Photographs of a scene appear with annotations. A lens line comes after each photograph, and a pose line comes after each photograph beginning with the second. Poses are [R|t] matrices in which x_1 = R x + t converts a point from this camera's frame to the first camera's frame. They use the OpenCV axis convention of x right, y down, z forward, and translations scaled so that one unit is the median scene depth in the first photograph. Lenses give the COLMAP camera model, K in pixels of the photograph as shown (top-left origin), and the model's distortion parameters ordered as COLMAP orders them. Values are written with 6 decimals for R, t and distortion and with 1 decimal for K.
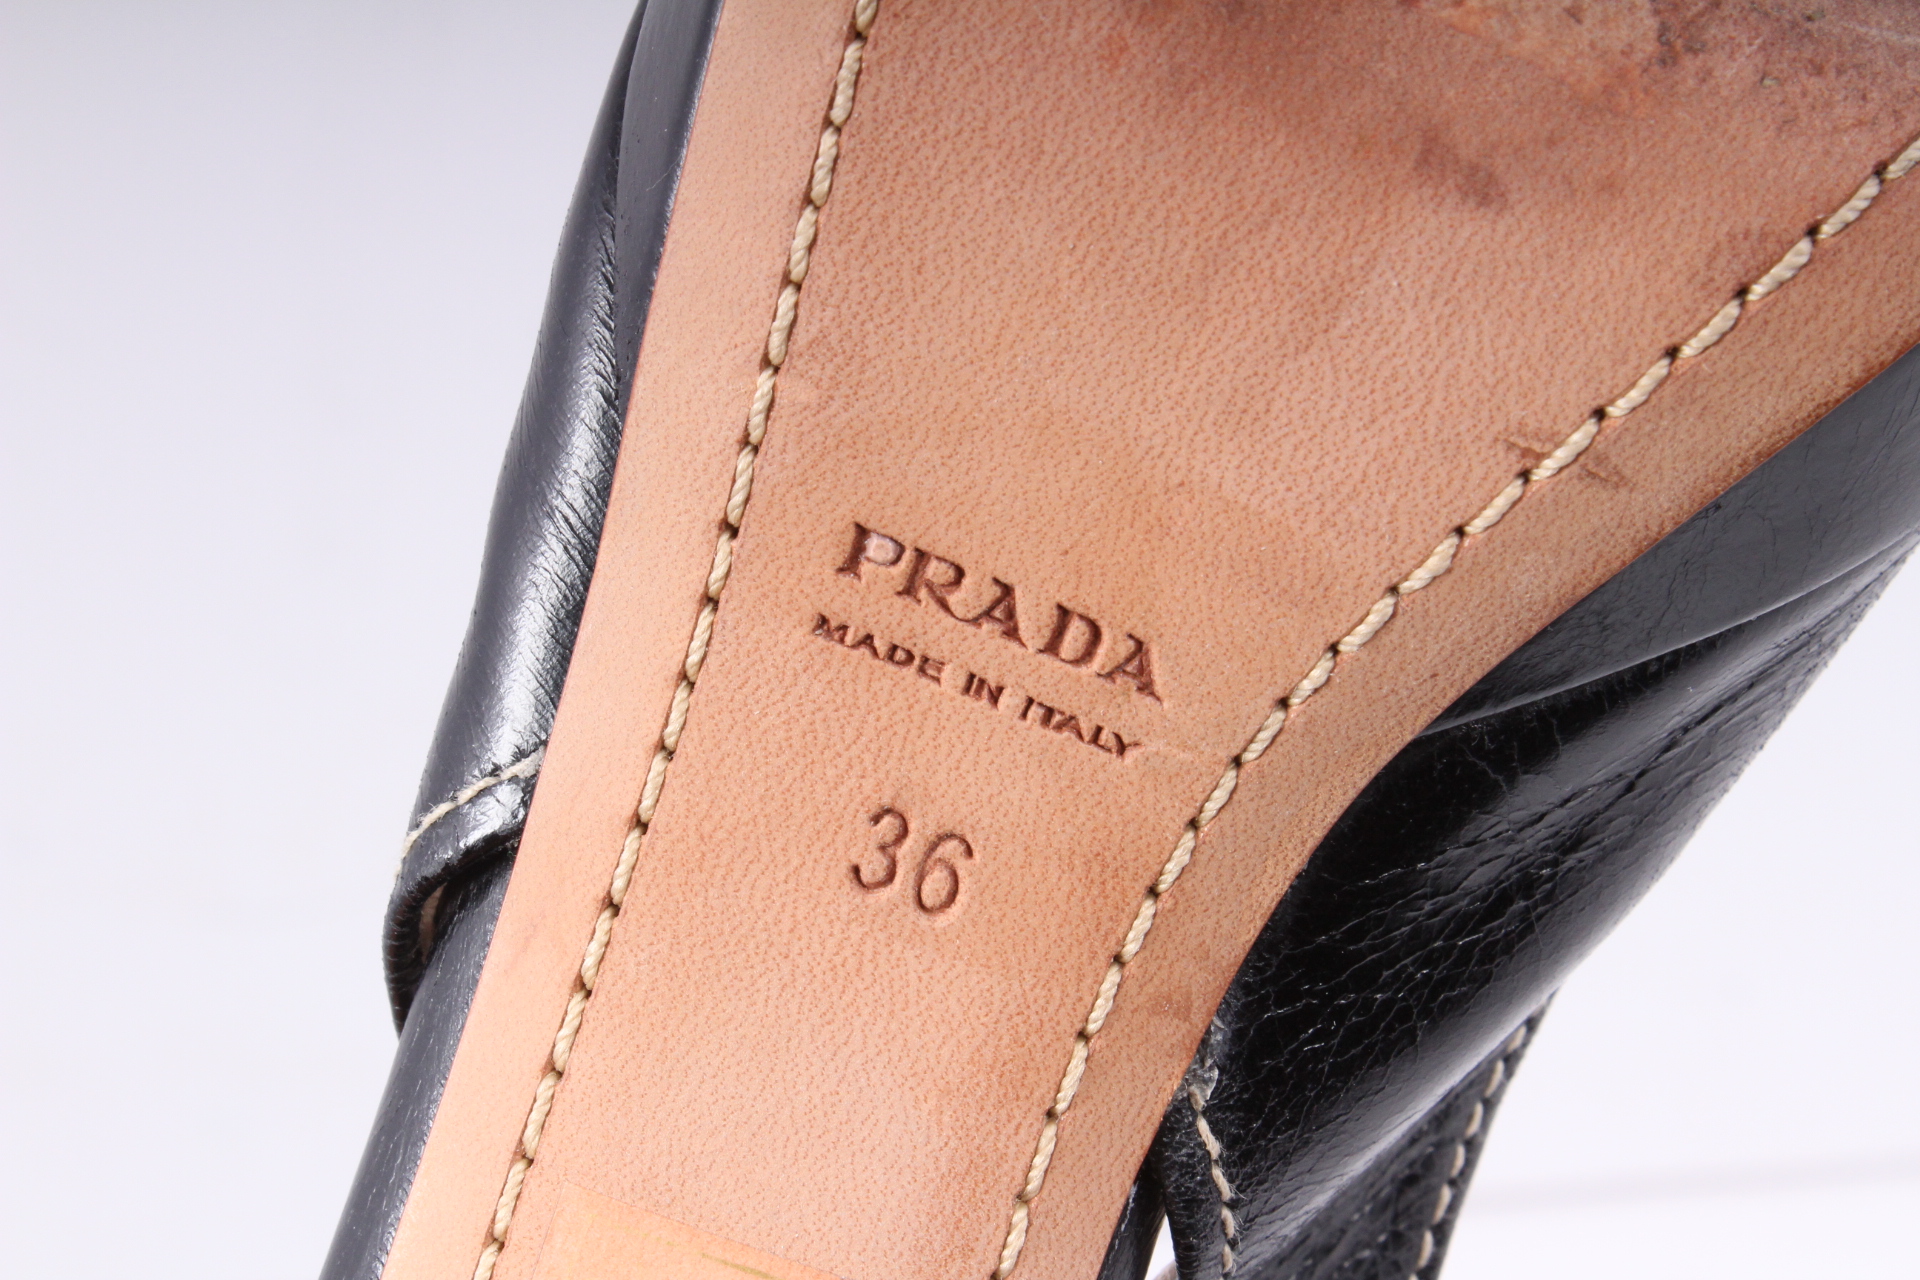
lens RADIAL K [[4165.7, 0, 960.0], [0, 4165.7, 640.0], [0, 0, 1]] dist [0.005747, 0.351285]
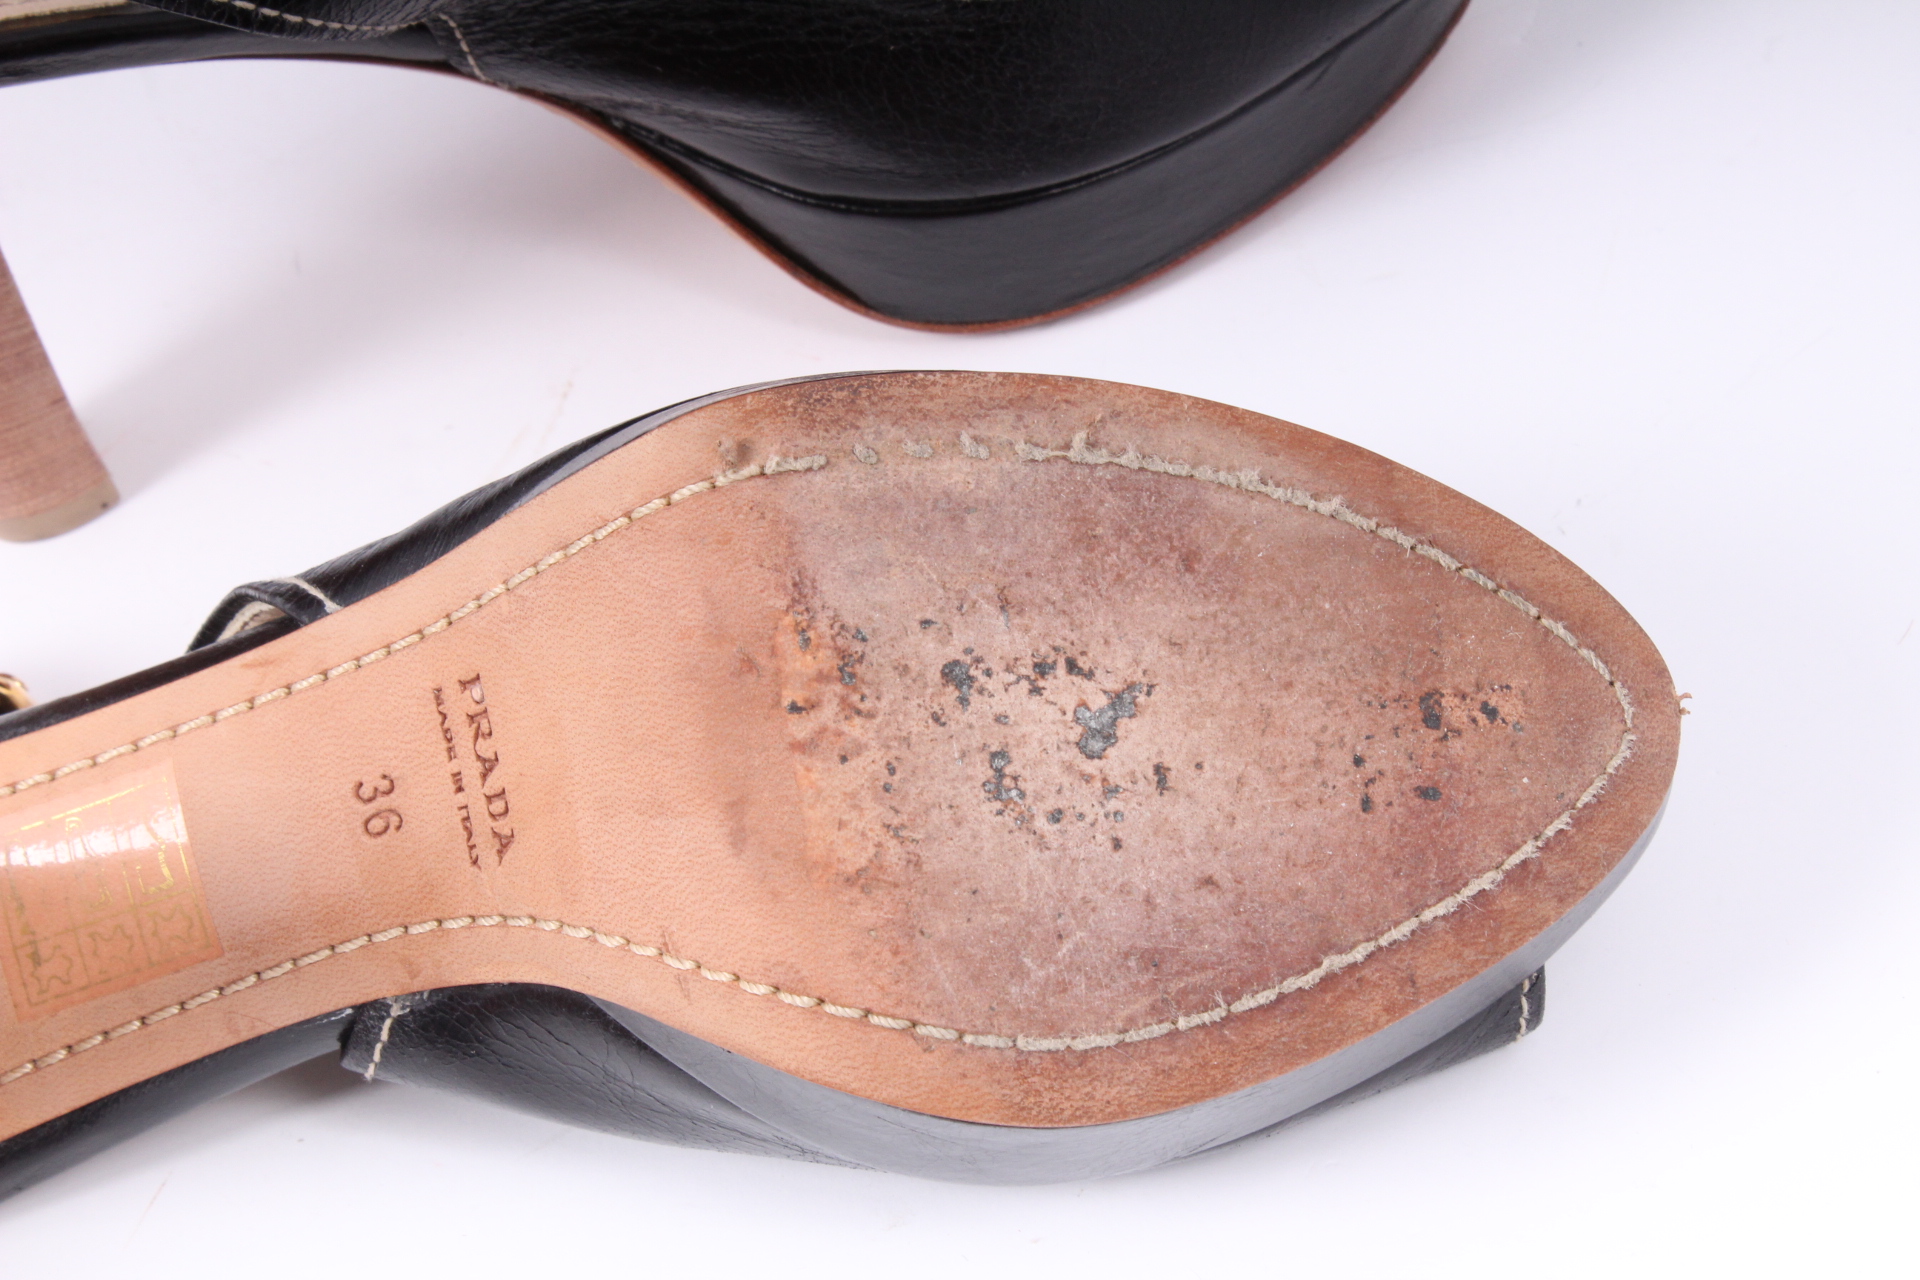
lens RADIAL K [[4165.7, 0, 960.0], [0, 4165.7, 640.0], [0, 0, 1]] dist [0.005747, 0.351285]
pose [[0.551386, 0.800861, -0.233657, 0.510466], [-0.759202, 0.597799, 0.257387, -0.671878], [0.345811, 0.035473, 0.937633, -0.657182]]
